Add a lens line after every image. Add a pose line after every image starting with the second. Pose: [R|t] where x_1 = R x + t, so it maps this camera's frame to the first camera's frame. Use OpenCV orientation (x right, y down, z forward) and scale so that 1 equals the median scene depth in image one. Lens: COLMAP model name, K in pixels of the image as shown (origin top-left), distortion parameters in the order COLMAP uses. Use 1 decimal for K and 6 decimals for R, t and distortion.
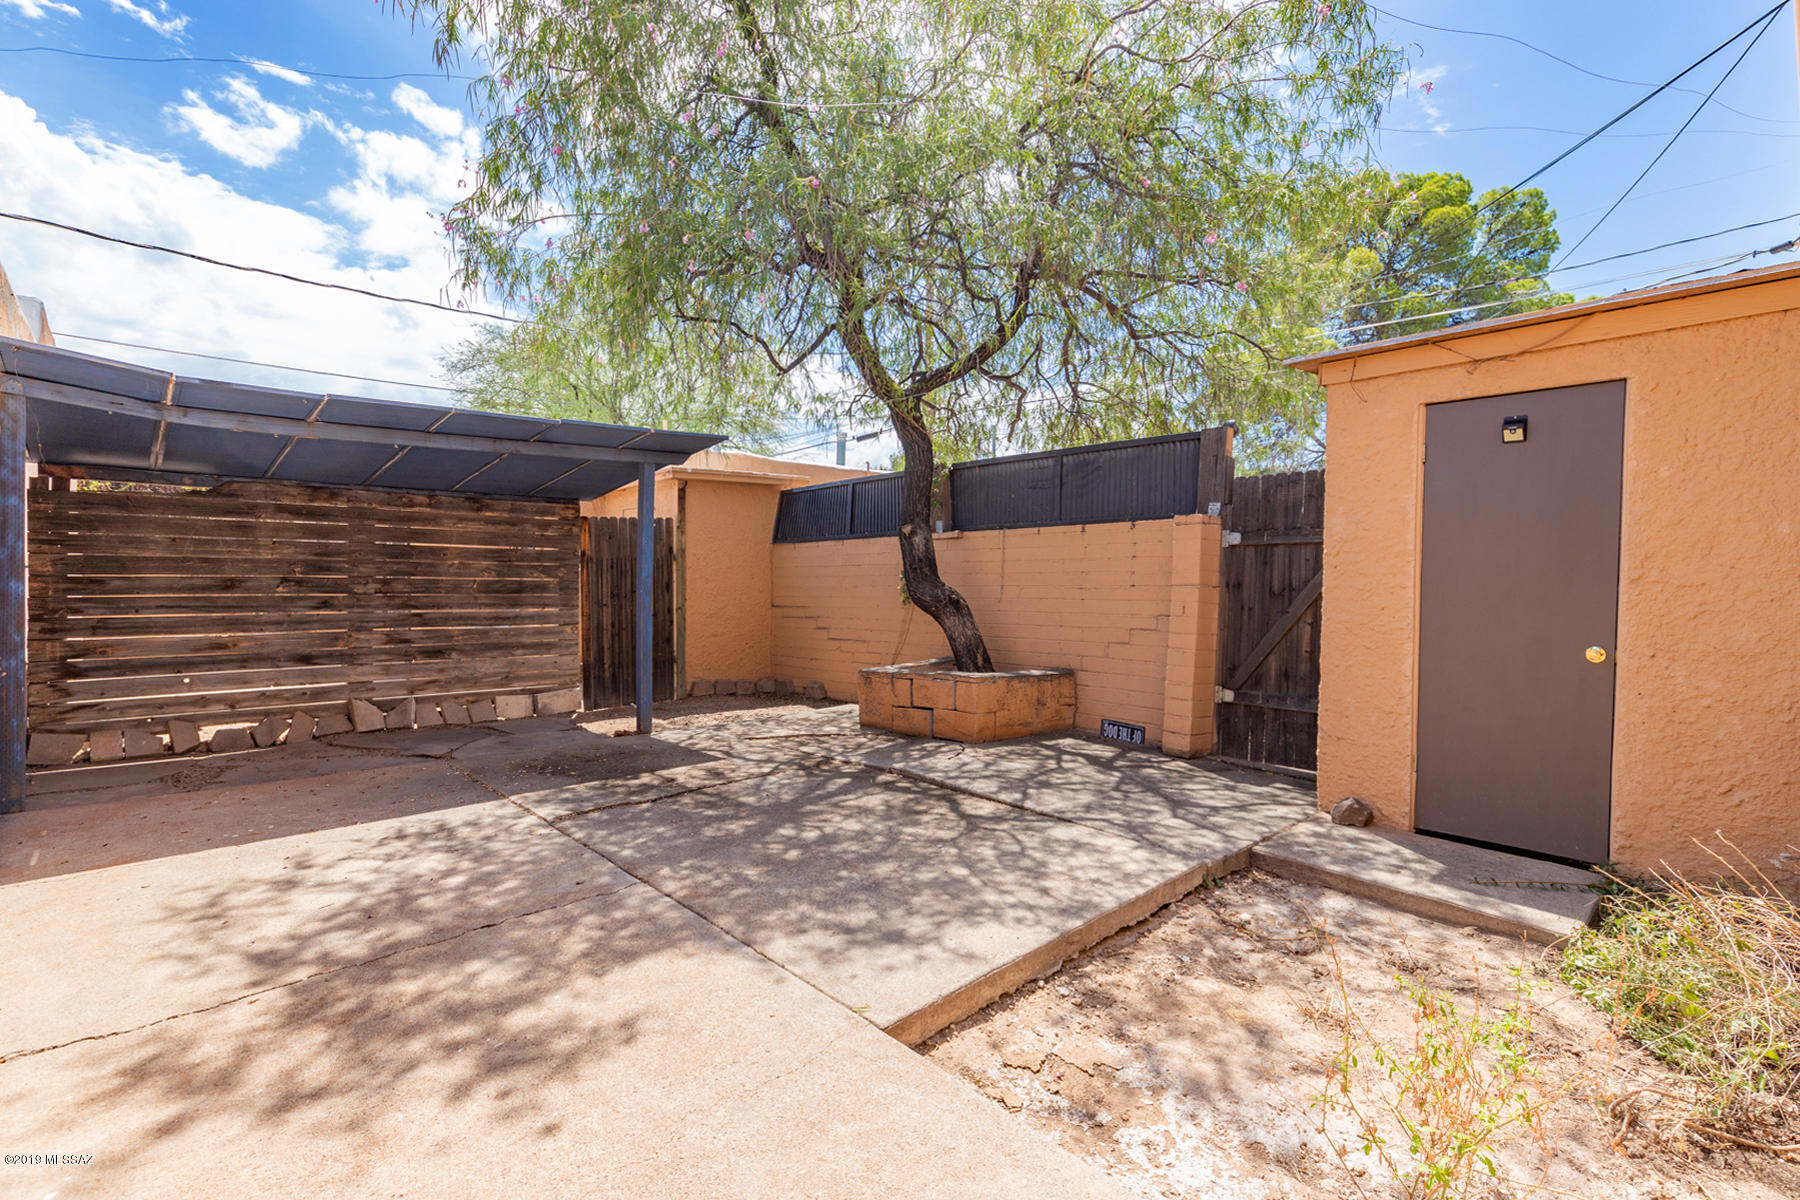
lens RADIAL K [[829.8, 0, 900.0], [0, 829.8, 600.0], [0, 0, 1]] dist [0.003258, -0.000623]
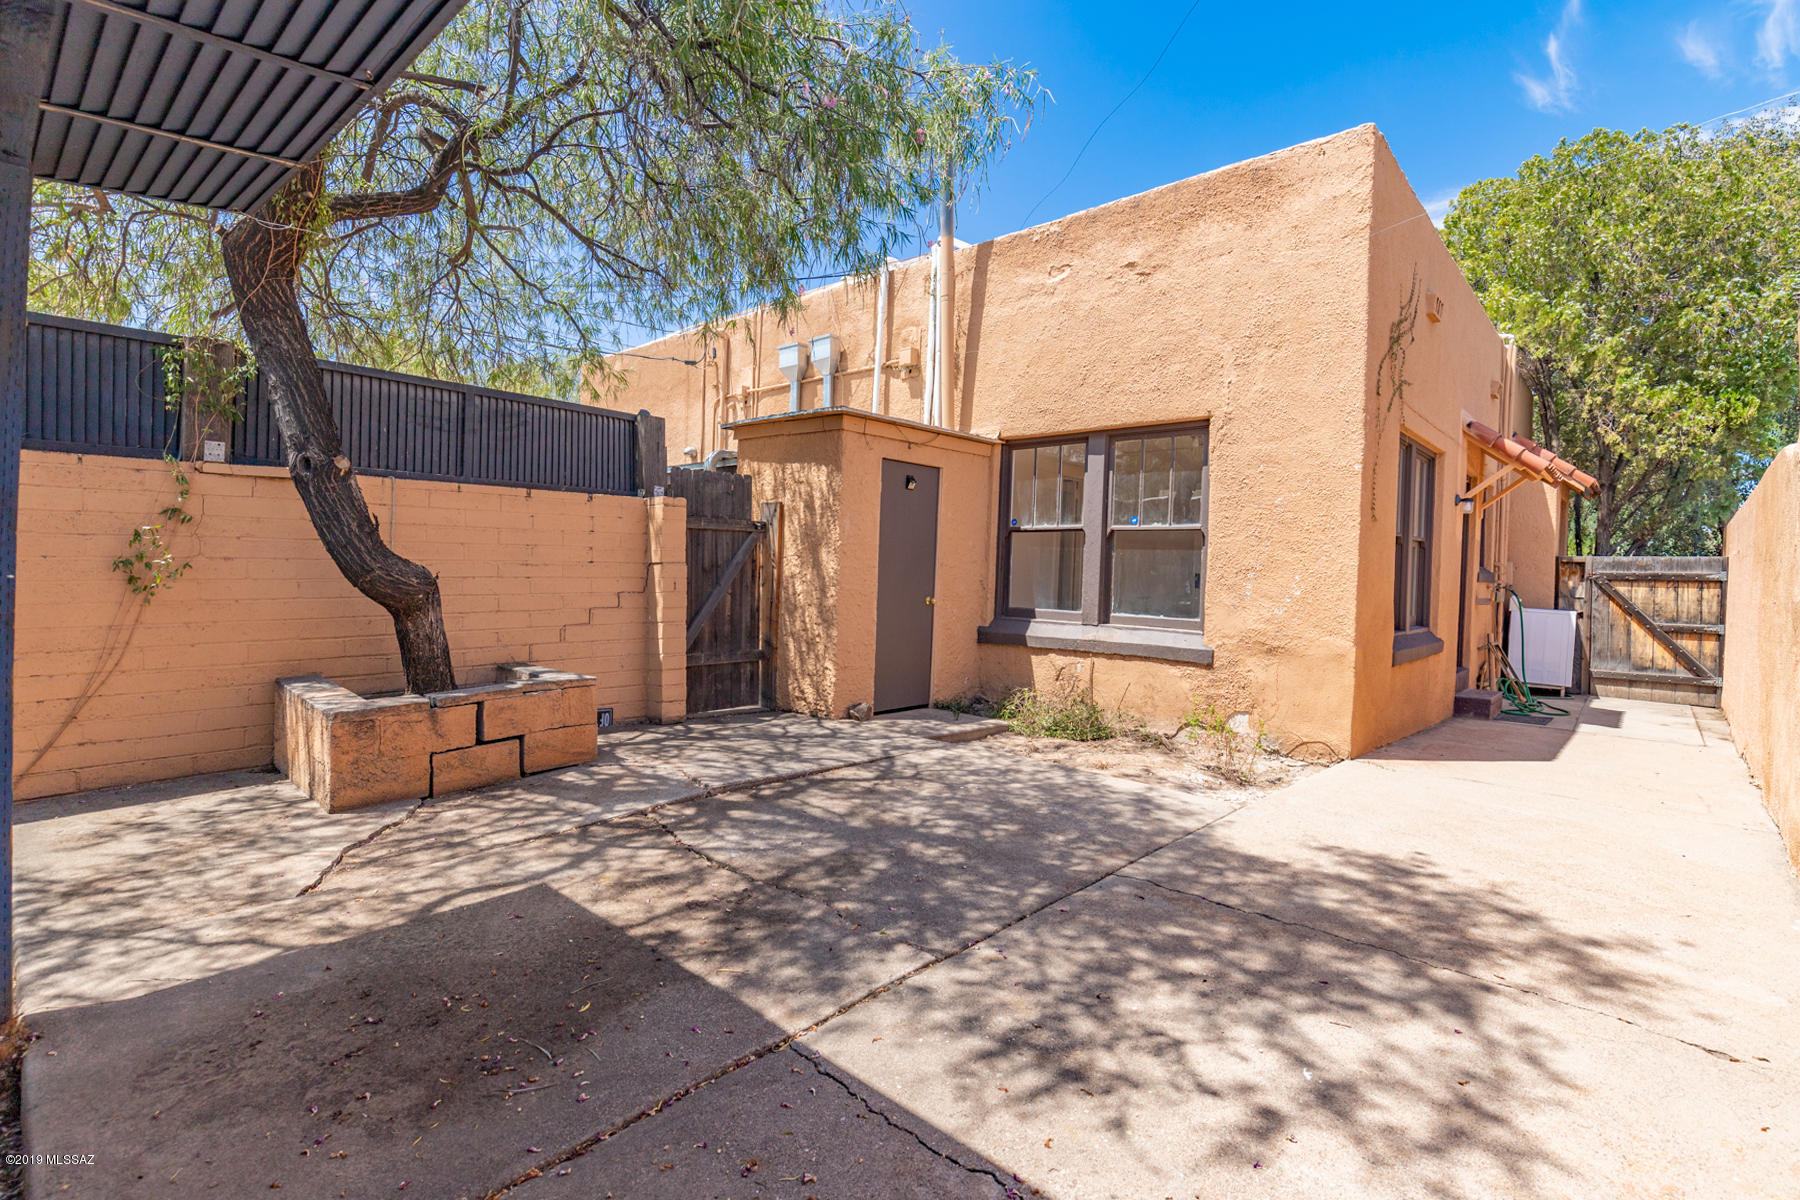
lens RADIAL K [[829.8, 0, 900.0], [0, 829.8, 600.0], [0, 0, 1]] dist [0.003258, -0.000623]
pose [[-0.080755, -0.046707, 0.995639, -1.171128], [0.001371, 0.998895, 0.046971, -0.031455], [-0.996733, 0.005158, -0.080601, 1.236021]]
